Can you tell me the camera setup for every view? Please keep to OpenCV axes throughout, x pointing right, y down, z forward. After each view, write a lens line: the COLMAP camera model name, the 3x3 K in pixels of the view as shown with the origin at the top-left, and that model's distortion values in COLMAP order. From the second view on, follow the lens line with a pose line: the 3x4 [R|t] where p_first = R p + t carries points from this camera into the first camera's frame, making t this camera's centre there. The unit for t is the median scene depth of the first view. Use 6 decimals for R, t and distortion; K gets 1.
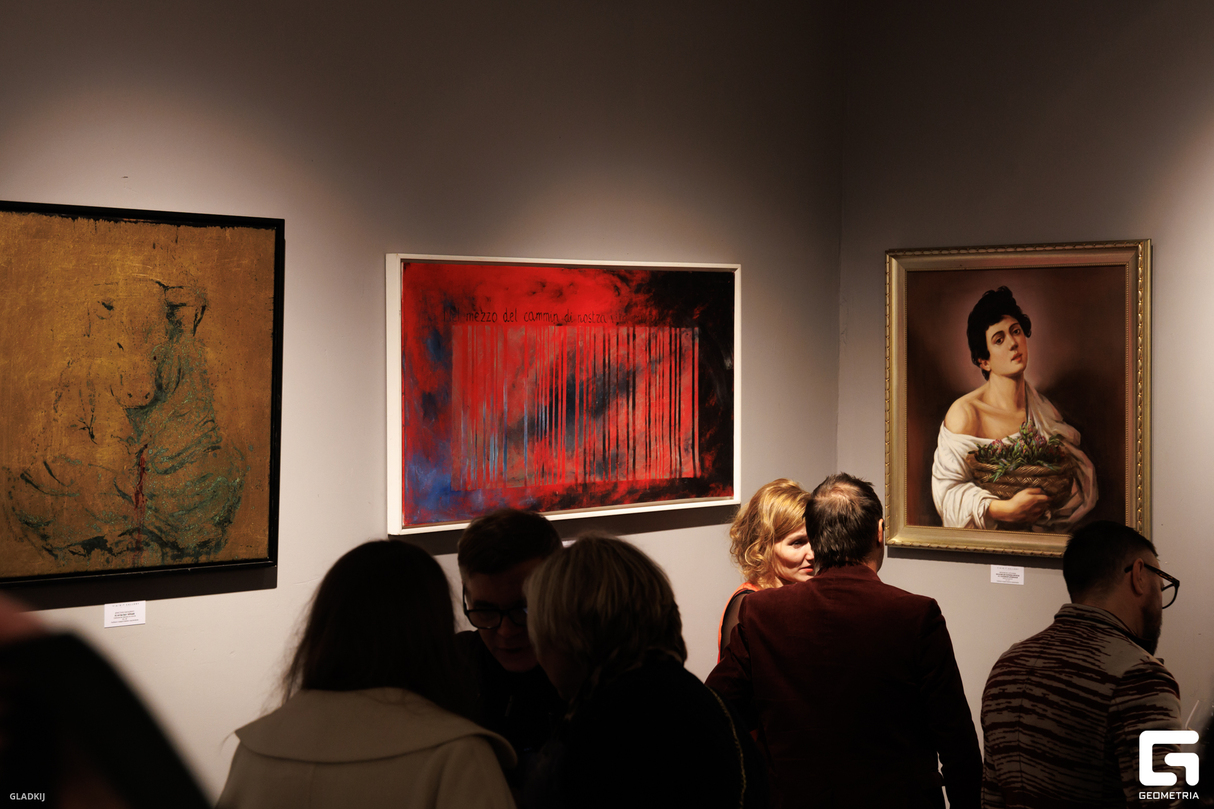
lens RADIAL K [[2241.4, 0, 607.0], [0, 2241.4, 404.5], [0, 0, 1]] dist [0.065608, 0.038273]
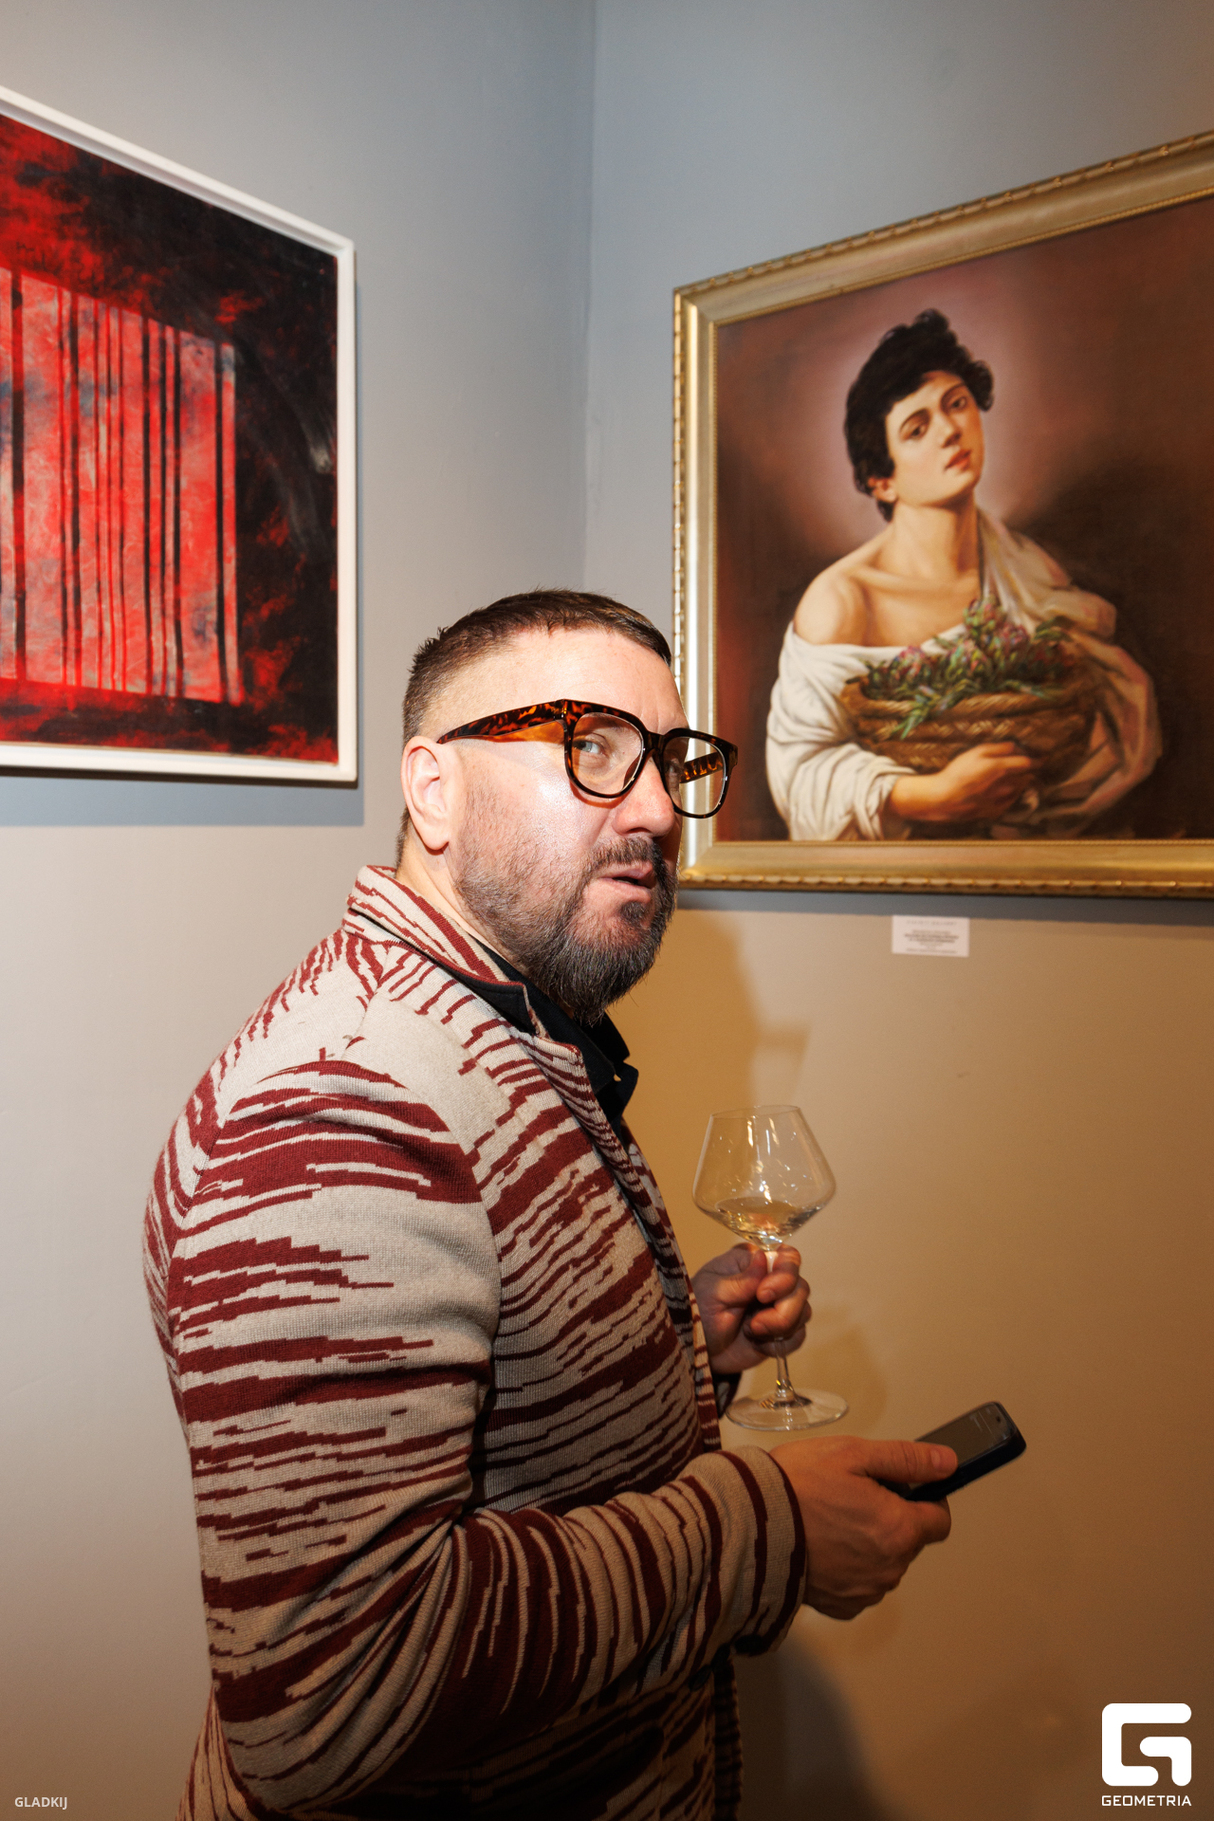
lens RADIAL K [[1420.7, 0, 590.8], [0, 1420.7, 890.7], [0, 0, 1]] dist [0.009521, -0.000354]
pose [[0.997662, 0.000012, 0.068342, 0.090120], [-0.000672, 0.999953, 0.009639, 0.065667], [-0.068339, -0.009663, 0.997615, 0.732998]]
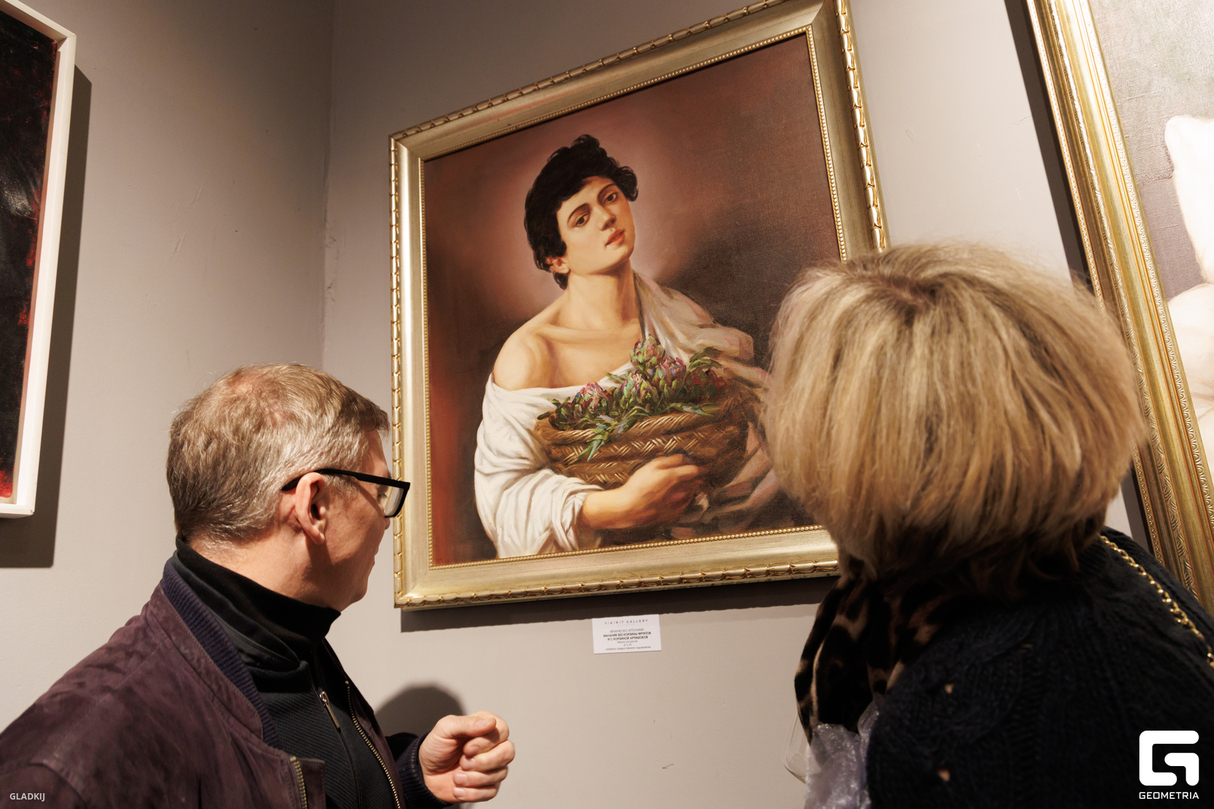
lens RADIAL K [[814.9, 0, 607.0], [0, 814.9, 404.5], [0, 0, 1]] dist [0.014653, 0.001528]
pose [[0.951533, 0.005413, 0.307499, 0.119629], [0.078203, 0.962722, -0.258943, 0.075581], [-0.297438, 0.270440, 0.915638, 0.842349]]
